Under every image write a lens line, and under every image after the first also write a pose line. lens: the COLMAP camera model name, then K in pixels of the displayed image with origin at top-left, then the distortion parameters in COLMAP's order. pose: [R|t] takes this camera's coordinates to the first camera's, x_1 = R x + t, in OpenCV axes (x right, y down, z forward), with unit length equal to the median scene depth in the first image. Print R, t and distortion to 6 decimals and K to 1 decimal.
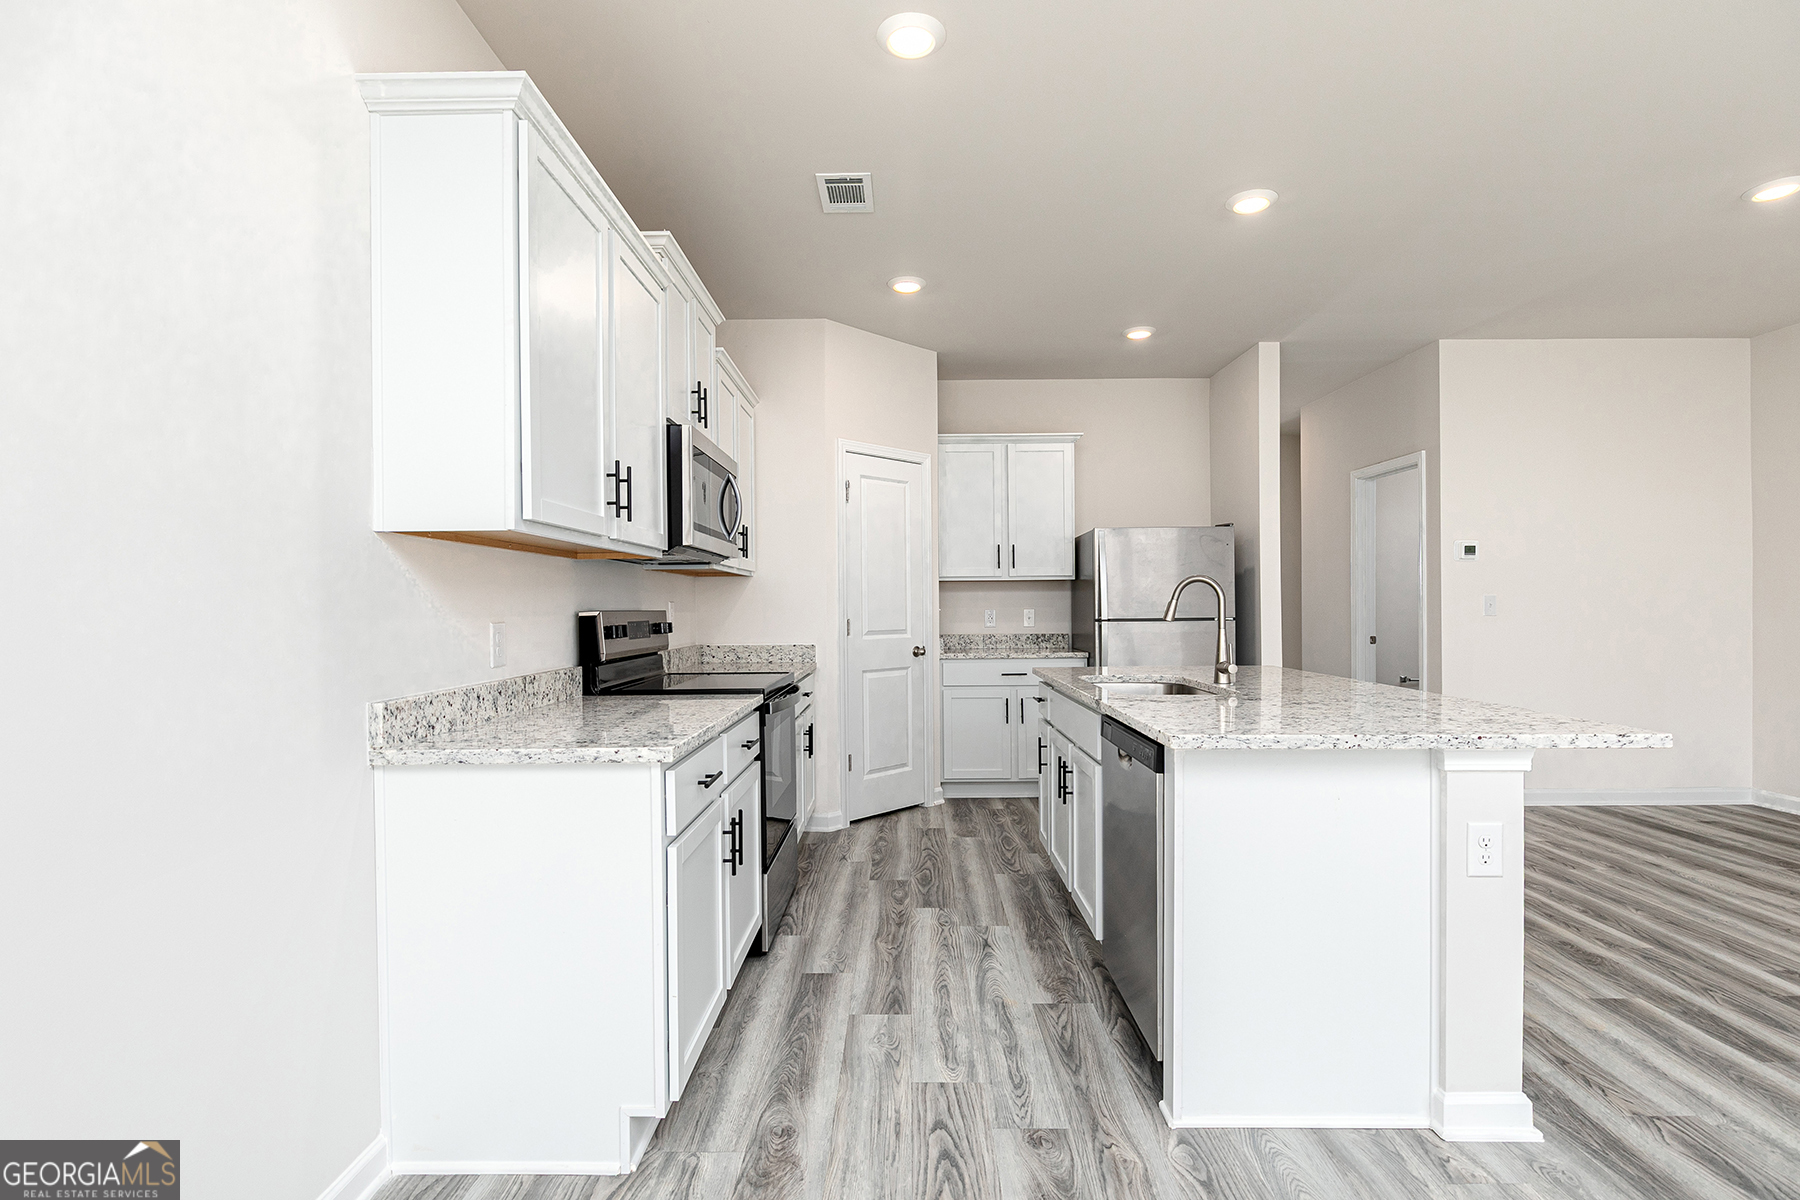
lens RADIAL K [[851.2, 0, 901.0], [0, 851.2, 607.6], [0, 0, 1]] dist [-0.000915, 0.000069]
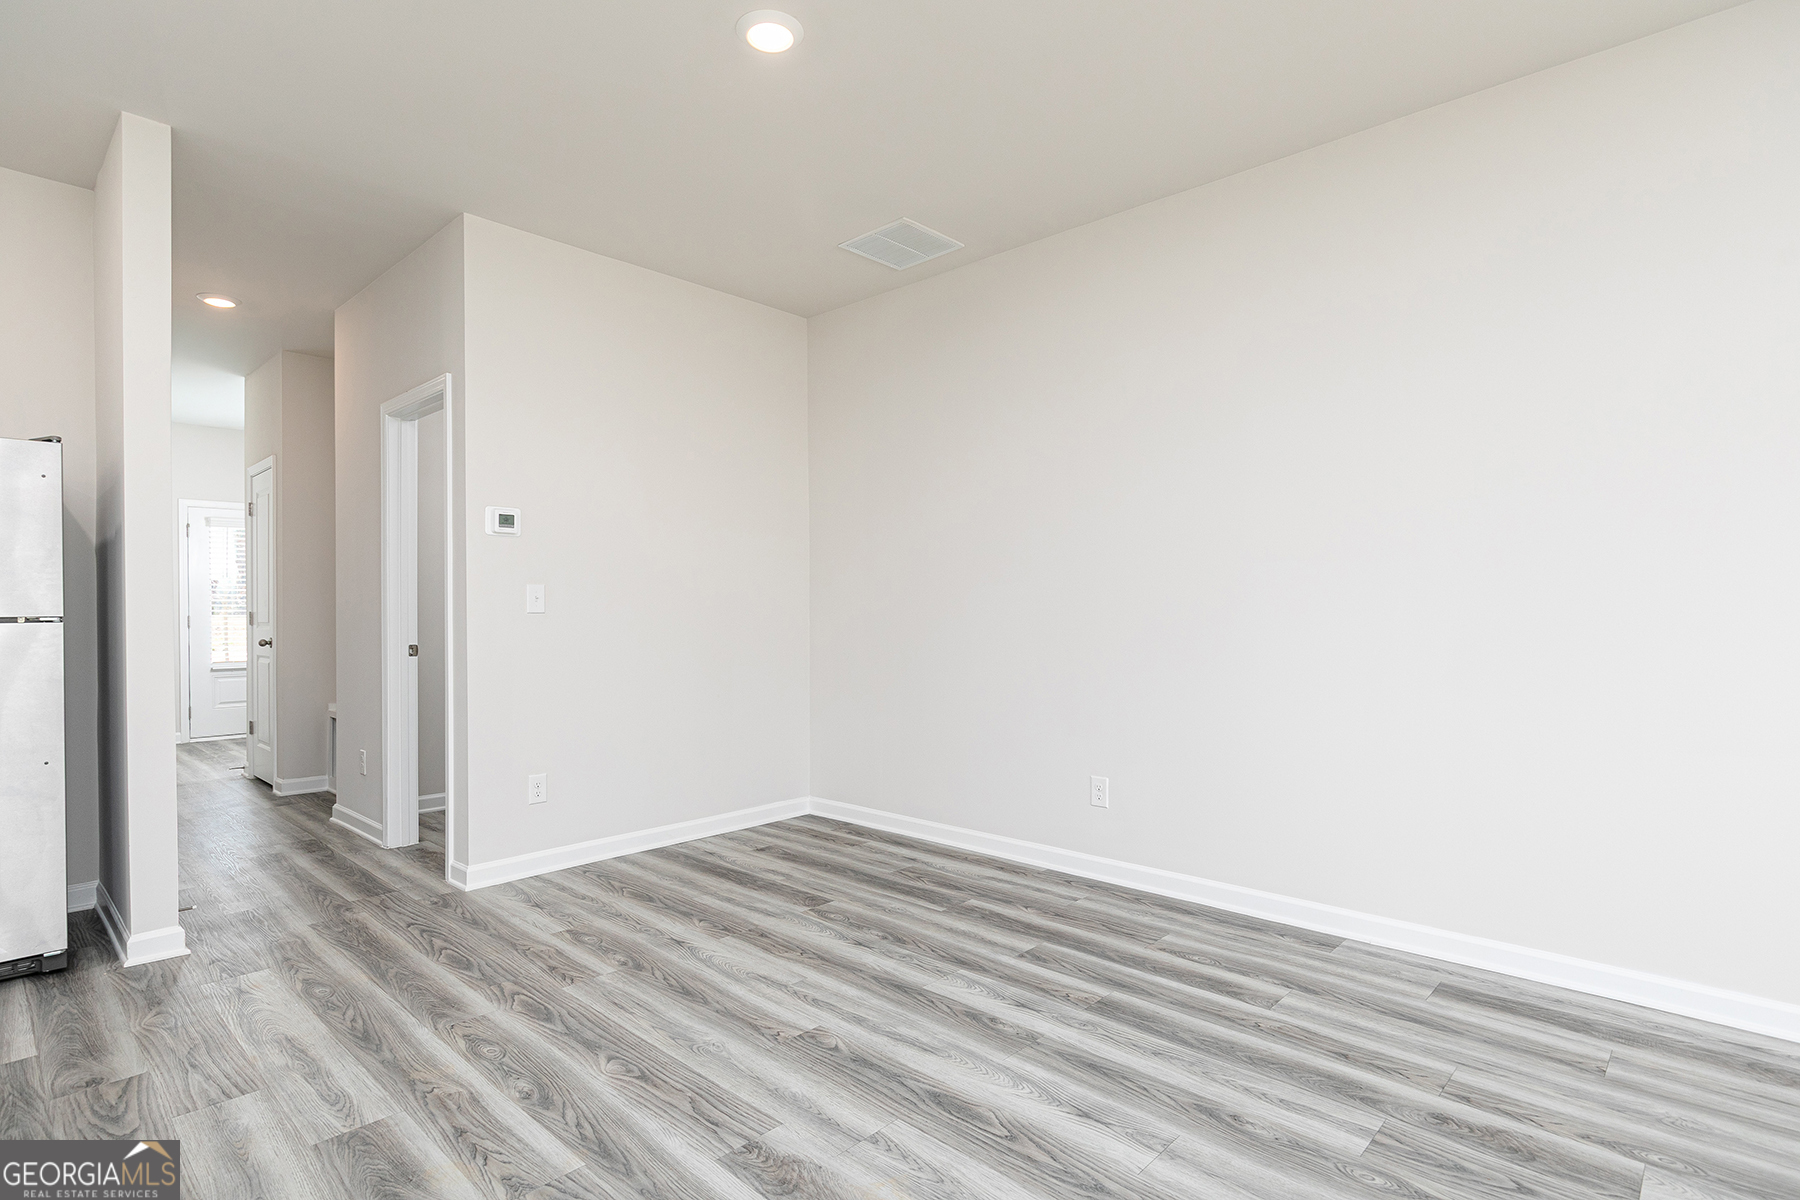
lens RADIAL K [[902.7, 0, 902.7], [0, 902.7, 611.1], [0, 0, 1]] dist [-0.000844, 0.000261]
pose [[0.682183, 0.001067, 0.731181, 0.409843], [0.003010, 0.999986, -0.004268, 0.014499], [-0.731175, 0.005112, 0.682170, 0.291311]]
